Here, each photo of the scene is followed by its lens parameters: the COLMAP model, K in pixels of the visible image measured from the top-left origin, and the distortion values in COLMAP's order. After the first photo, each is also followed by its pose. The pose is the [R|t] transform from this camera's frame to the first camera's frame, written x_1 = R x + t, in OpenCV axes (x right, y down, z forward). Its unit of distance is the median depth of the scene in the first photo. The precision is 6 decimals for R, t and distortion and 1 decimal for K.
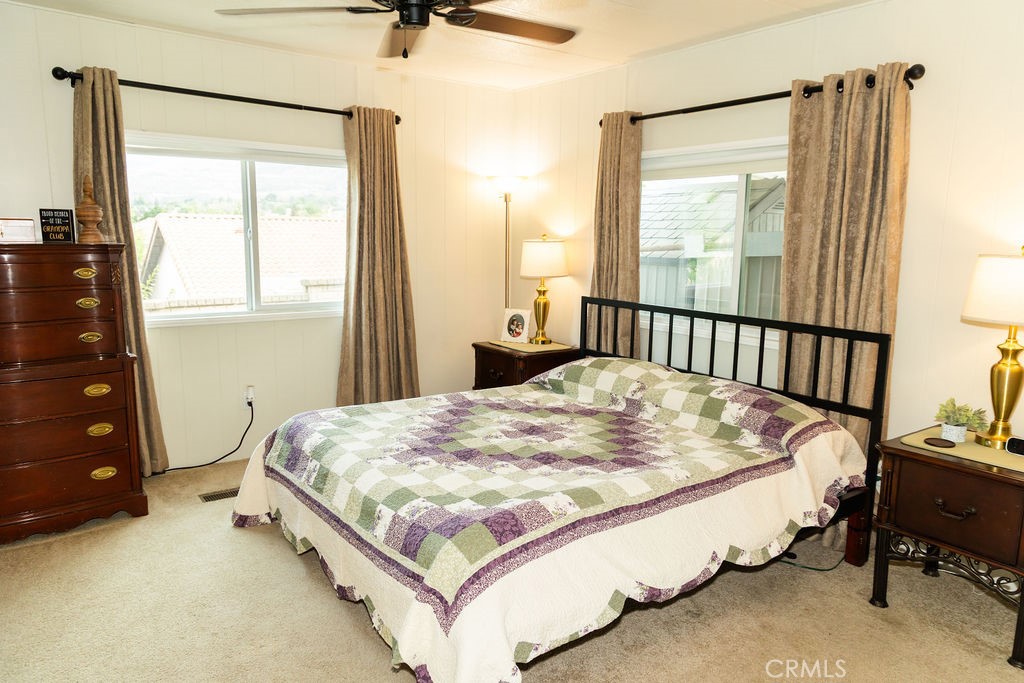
lens RADIAL K [[696.1, 0, 508.0], [0, 696.1, 339.1], [0, 0, 1]] dist [-0.008120, 0.048645]
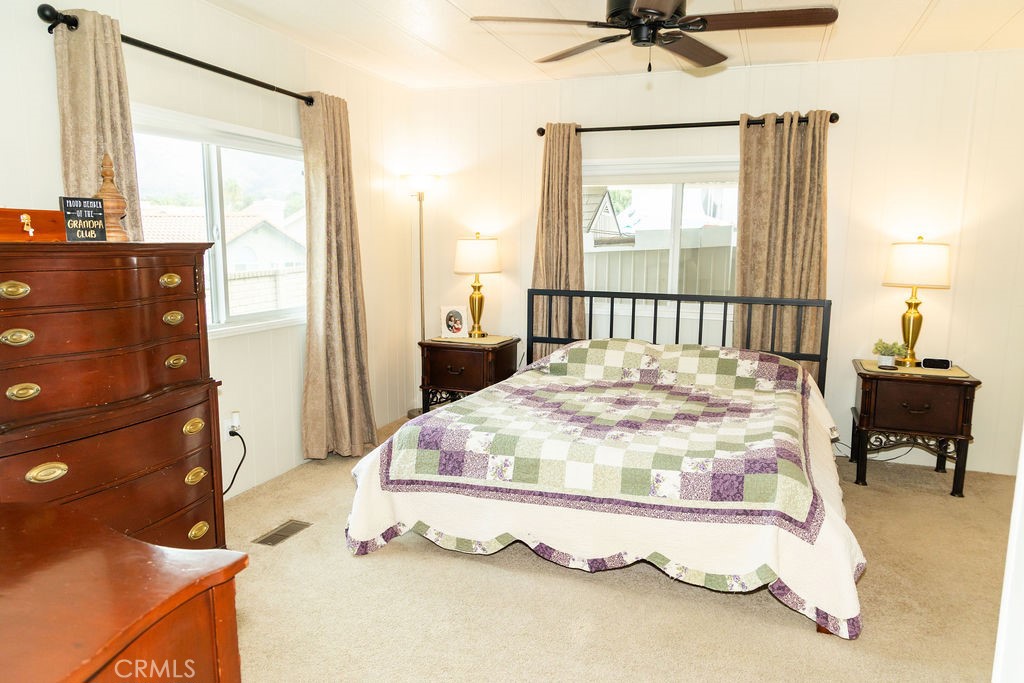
lens RADIAL K [[709.8, 0, 512.2], [0, 709.8, 336.7], [0, 0, 1]] dist [0.034587, -0.002984]
pose [[0.836846, -0.081431, 0.541348, -0.700879], [0.086001, 0.996152, 0.016898, -0.010734], [-0.540641, 0.032415, 0.840629, 0.108917]]
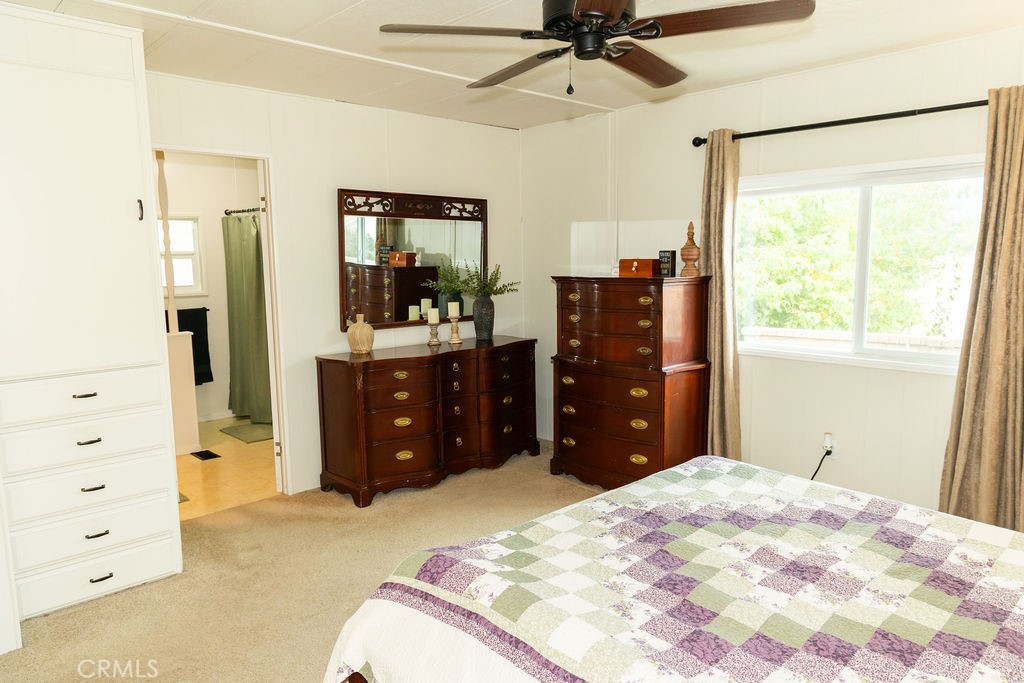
lens RADIAL K [[680.6, 0, 510.9], [0, 680.6, 344.2], [0, 0, 1]] dist [-0.000170, -0.000260]
pose [[0.109726, 0.108662, -0.988004, 0.580662], [-0.138377, 0.985997, 0.093073, -0.093678], [0.984283, 0.126504, 0.123226, 0.593136]]
